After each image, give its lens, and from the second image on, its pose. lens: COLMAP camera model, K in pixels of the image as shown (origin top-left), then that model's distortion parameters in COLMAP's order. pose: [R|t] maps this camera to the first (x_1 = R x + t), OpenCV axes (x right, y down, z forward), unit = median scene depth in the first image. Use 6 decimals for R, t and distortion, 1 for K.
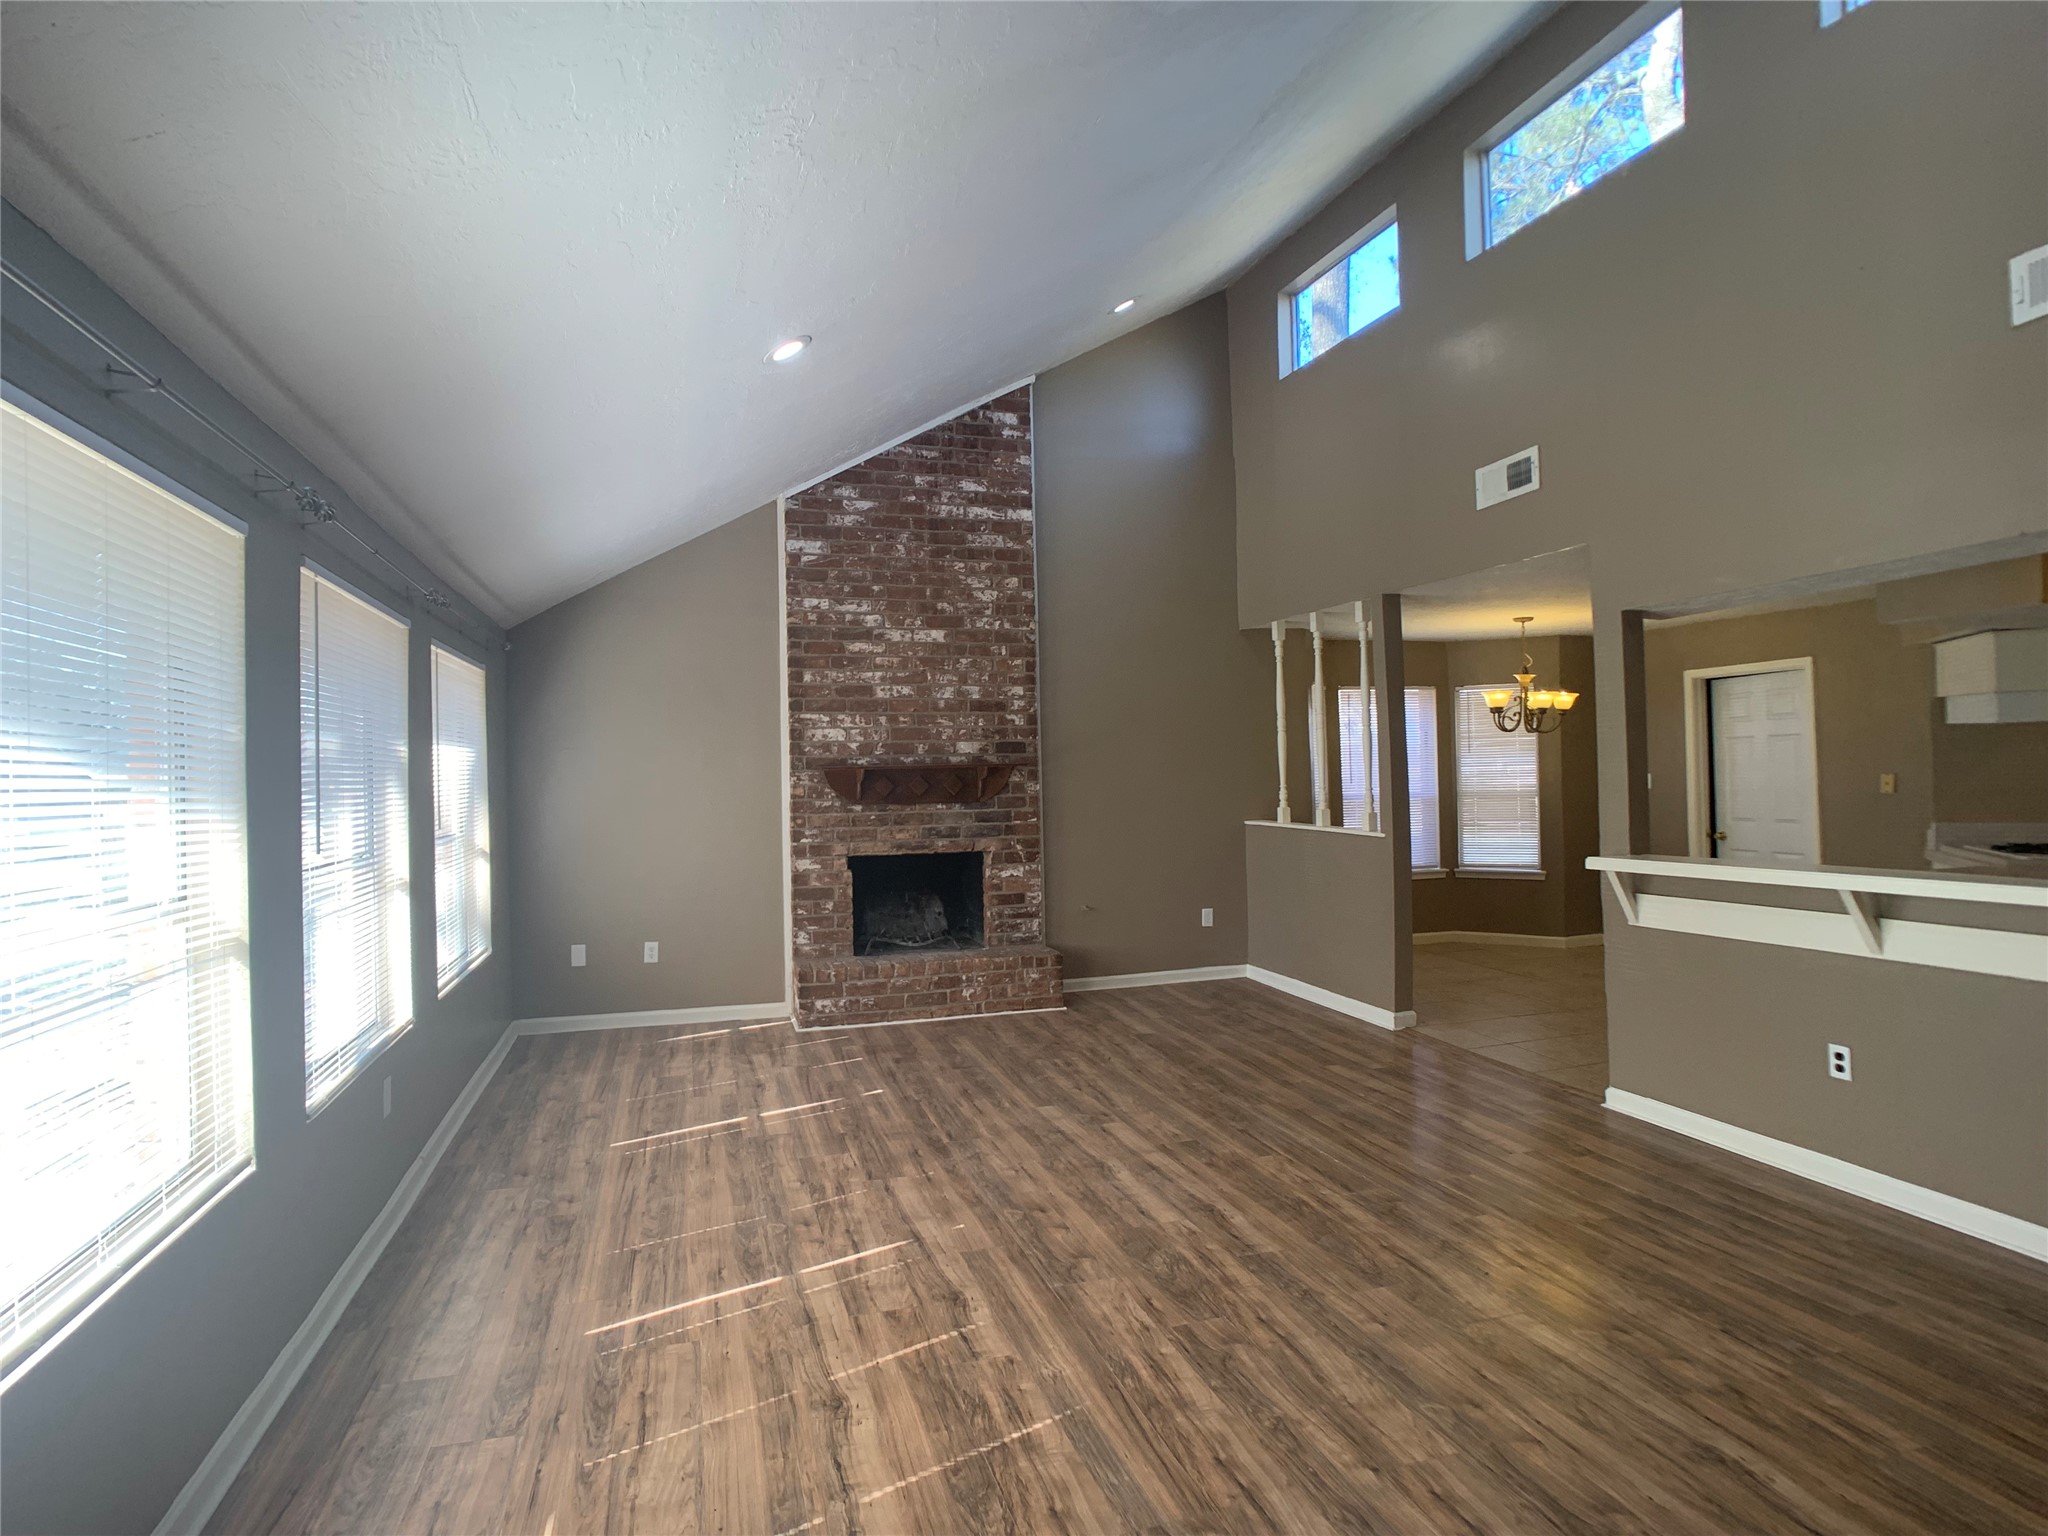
lens RADIAL K [[1062.2, 0, 1024.0], [0, 1062.2, 768.0], [0, 0, 1]] dist [-0.007109, -0.000043]
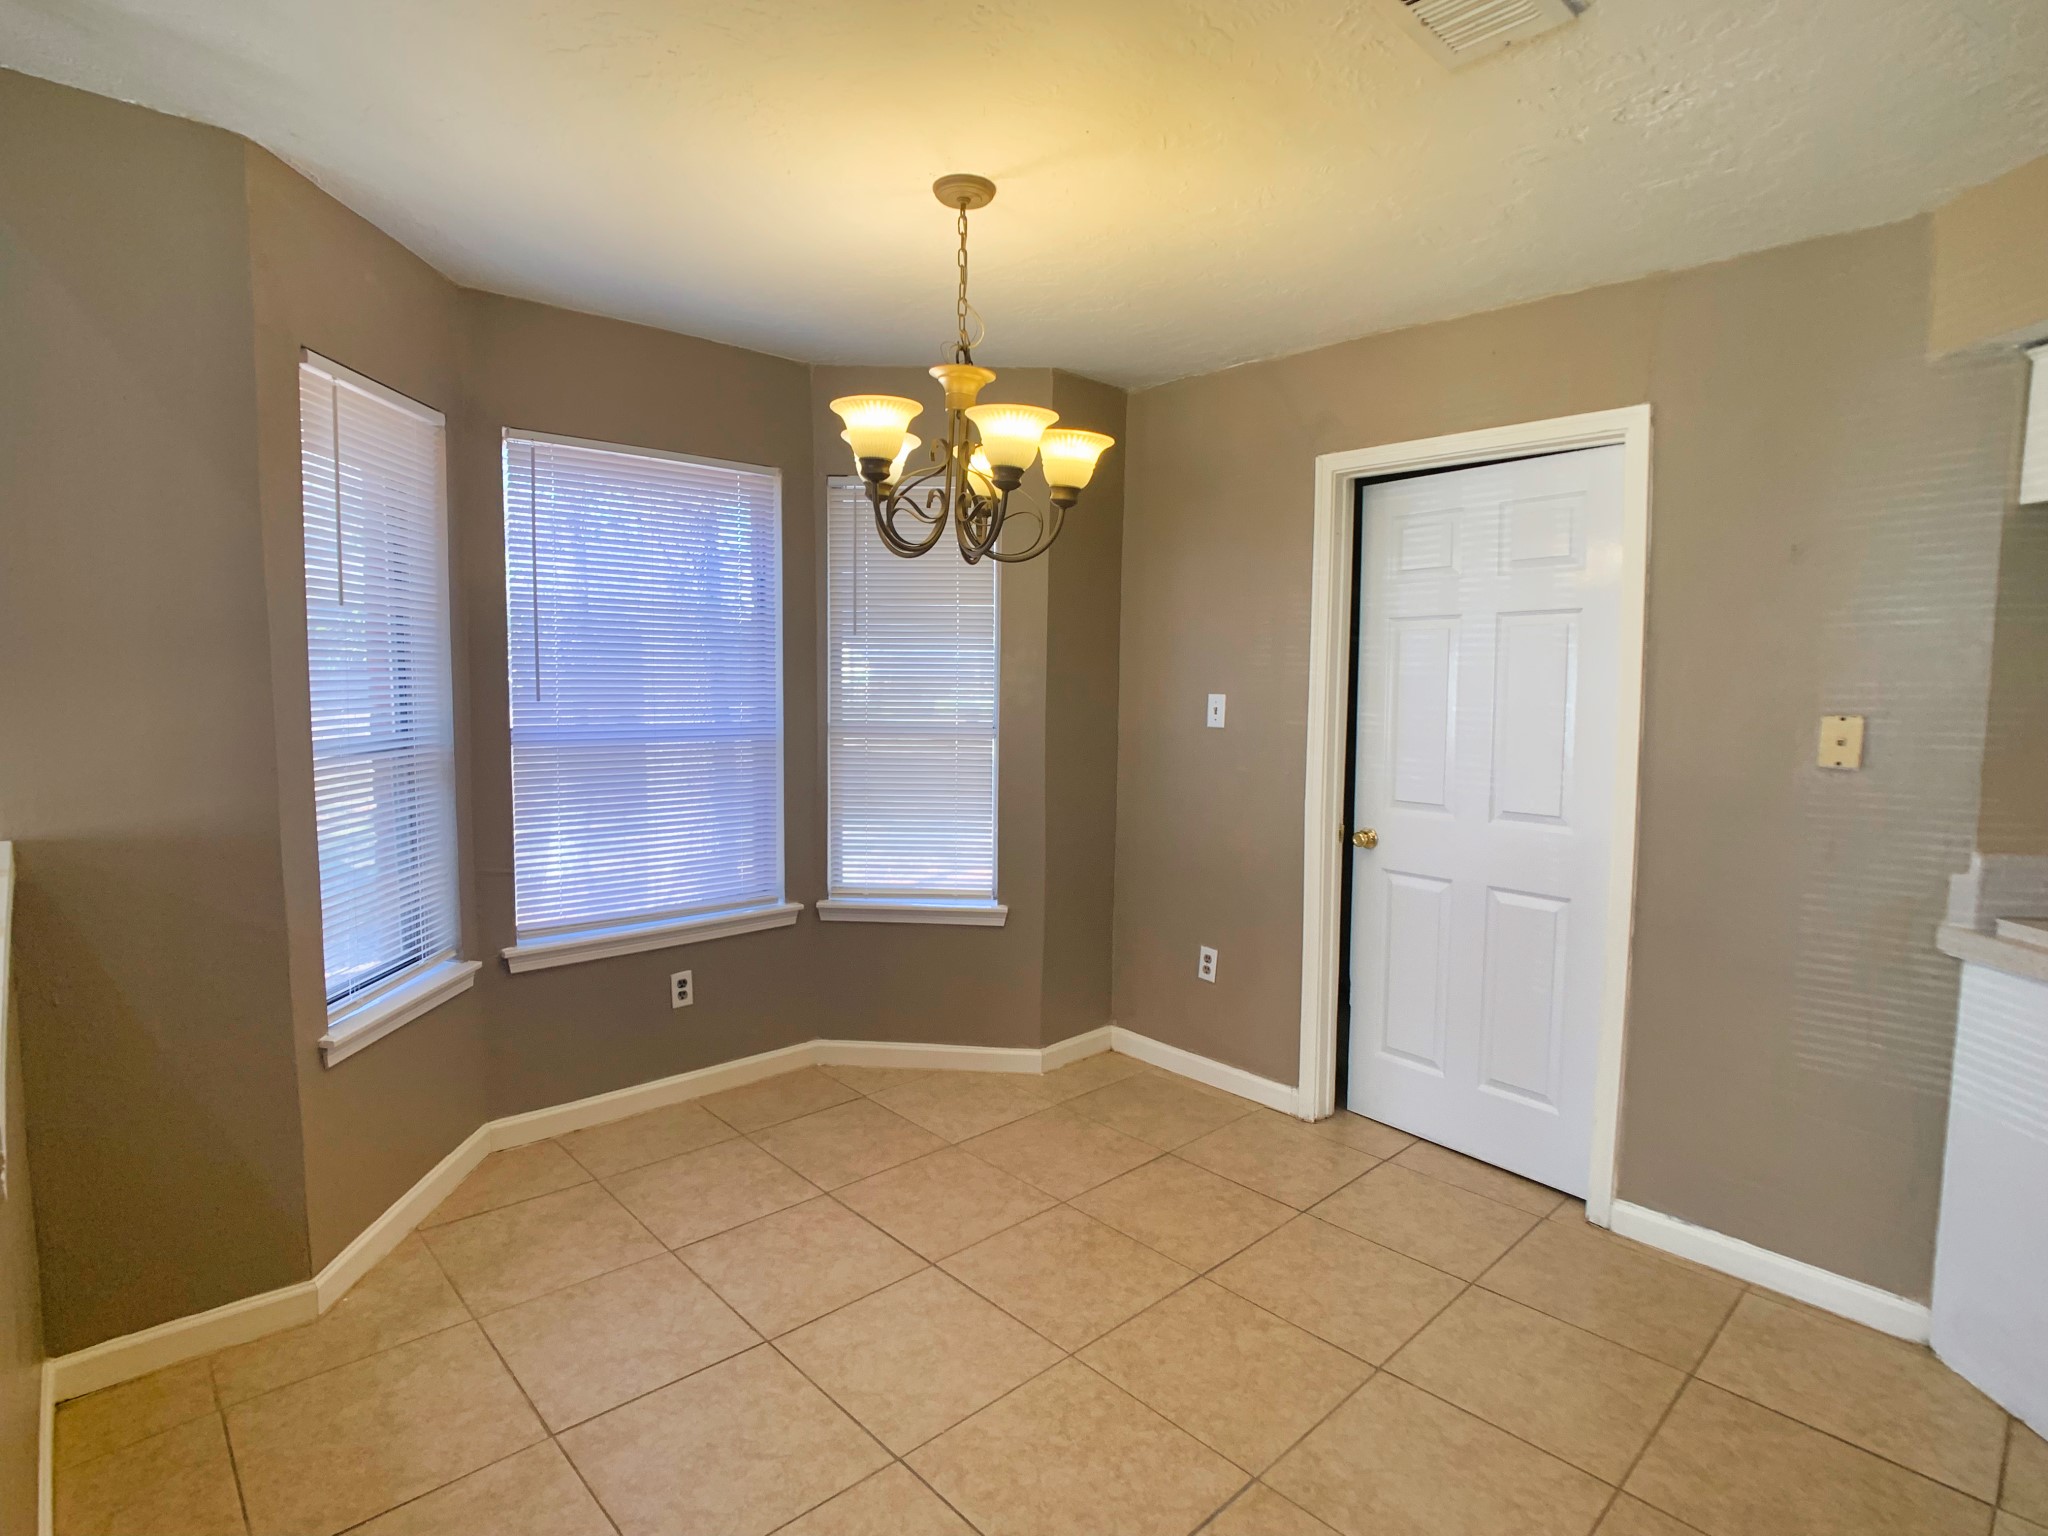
lens RADIAL K [[1048.3, 0, 993.7], [0, 1048.3, 758.6], [0, 0, 1]] dist [-0.040901, -0.000191]
pose [[0.906160, -0.003836, 0.422917, 0.376596], [-0.030968, 0.996673, 0.075394, 0.002682], [-0.421799, -0.081416, 0.903027, 0.762832]]
